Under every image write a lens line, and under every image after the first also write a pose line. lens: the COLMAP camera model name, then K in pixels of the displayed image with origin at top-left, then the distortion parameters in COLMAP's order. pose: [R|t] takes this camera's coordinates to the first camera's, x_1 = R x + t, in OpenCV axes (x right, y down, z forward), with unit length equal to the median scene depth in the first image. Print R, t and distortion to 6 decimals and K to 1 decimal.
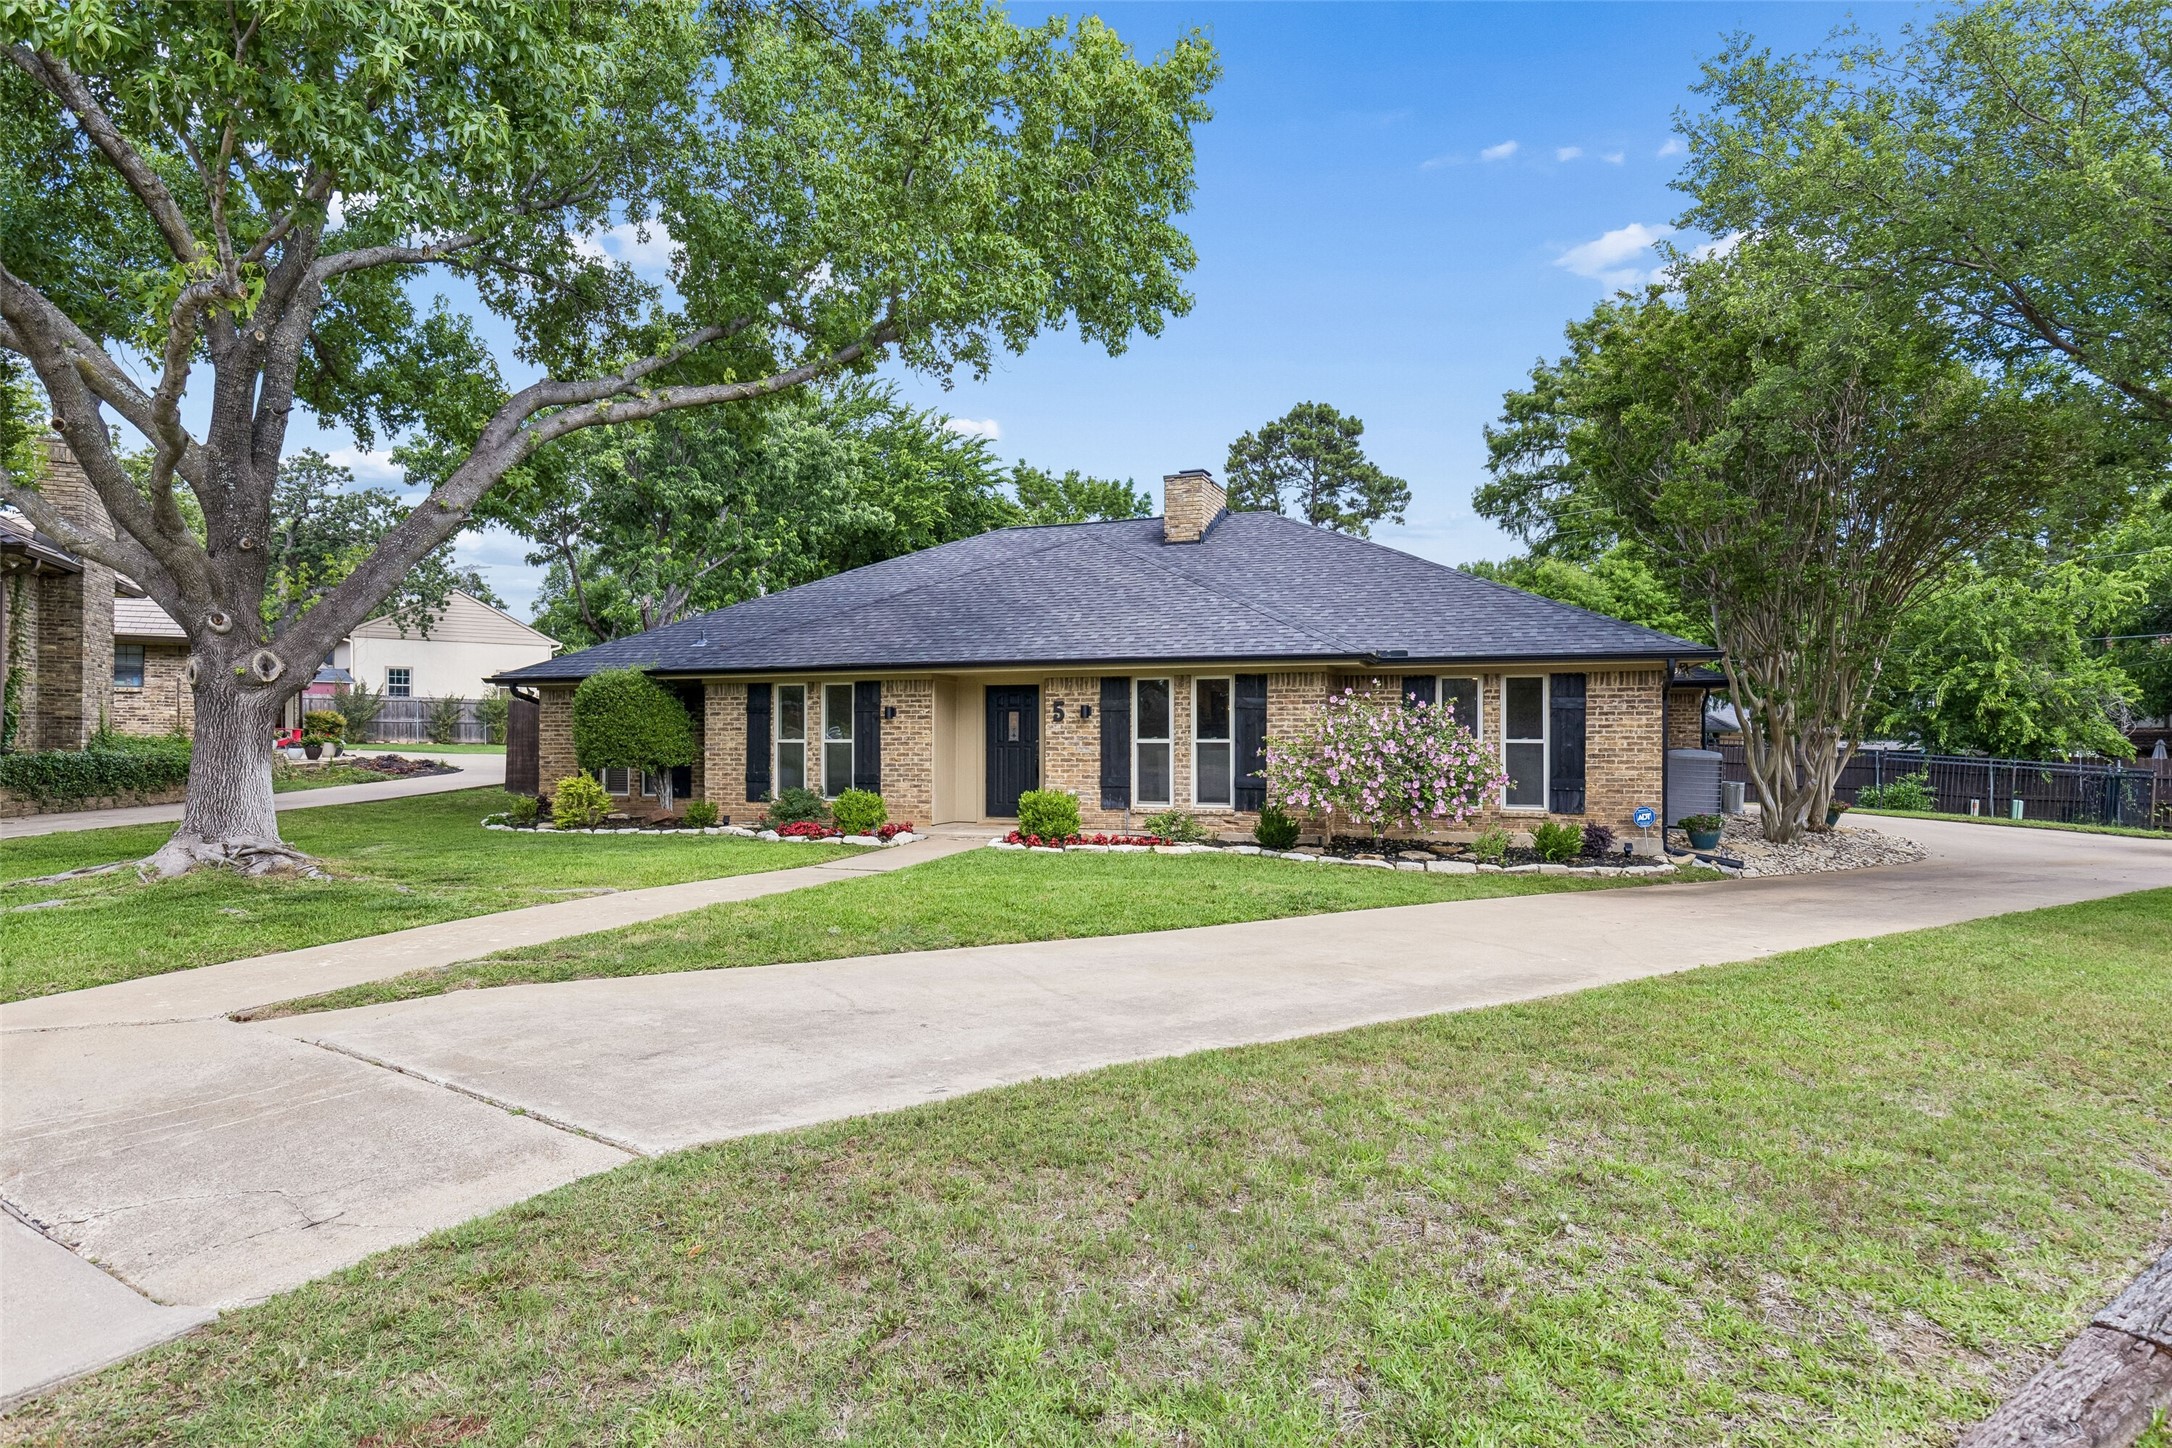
lens RADIAL K [[1236.4, 0, 1086.0], [0, 1236.4, 730.7], [0, 0, 1]] dist [0.005513, 0.000117]
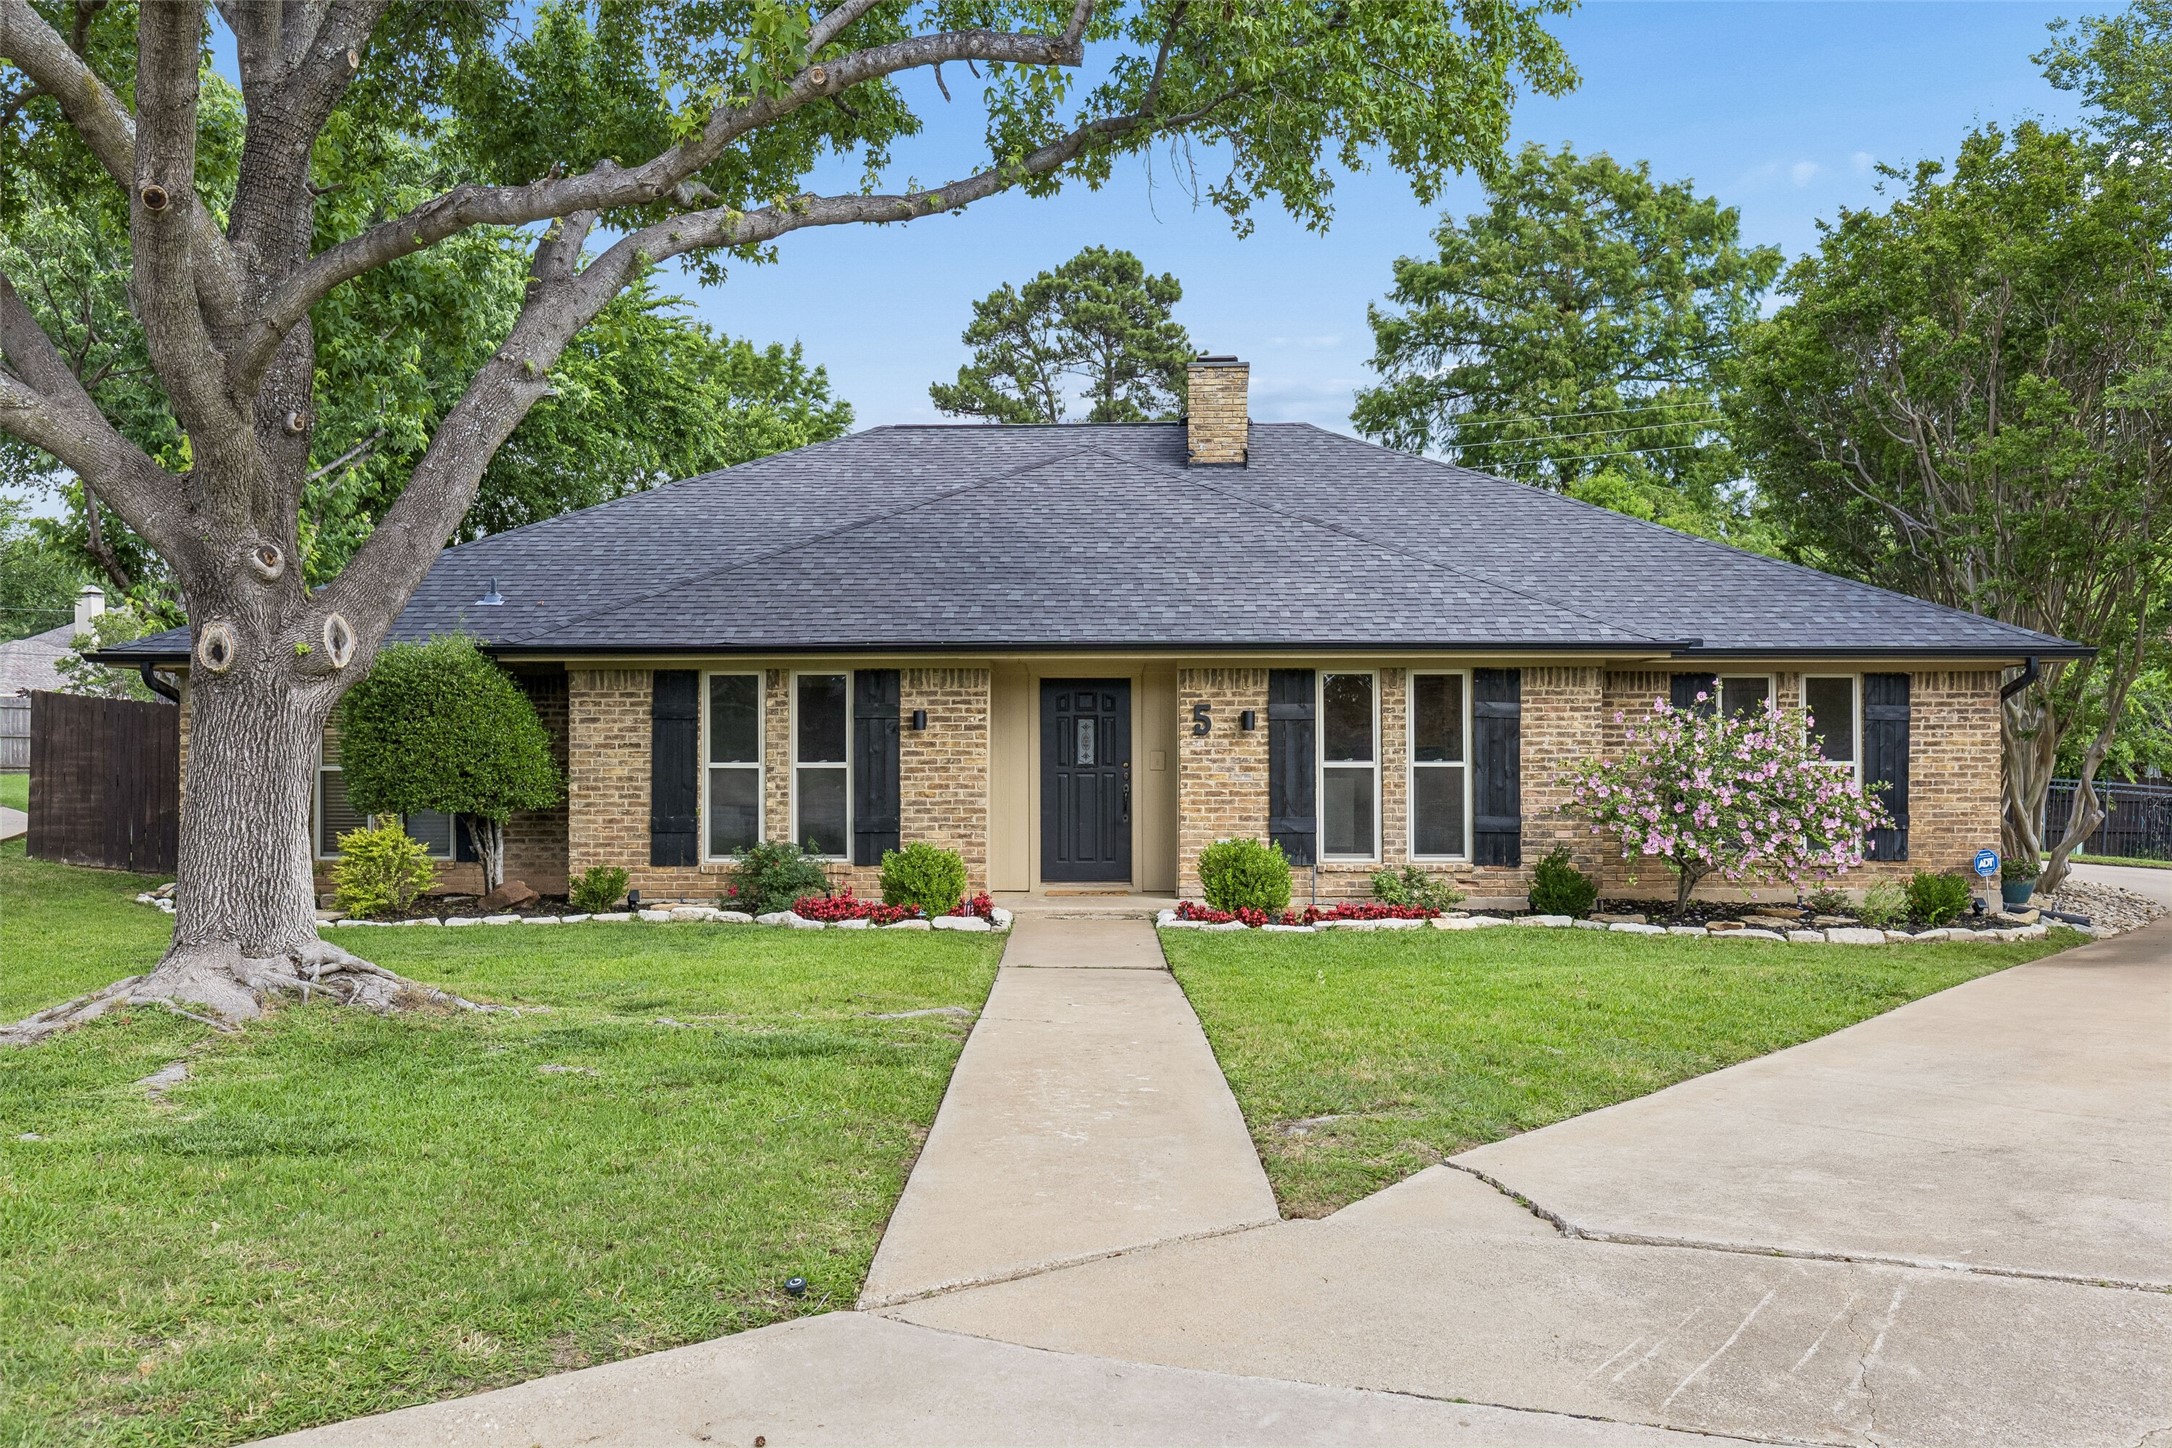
lens RADIAL K [[1962.9, 0, 1086.1], [0, 1962.9, 718.8], [0, 0, 1]] dist [0.013529, 0.012328]
pose [[0.946770, 0.004530, 0.321879, -0.418260], [-0.001050, 0.999939, -0.010983, -0.004646], [-0.321909, 0.010060, 0.946717, 0.026698]]
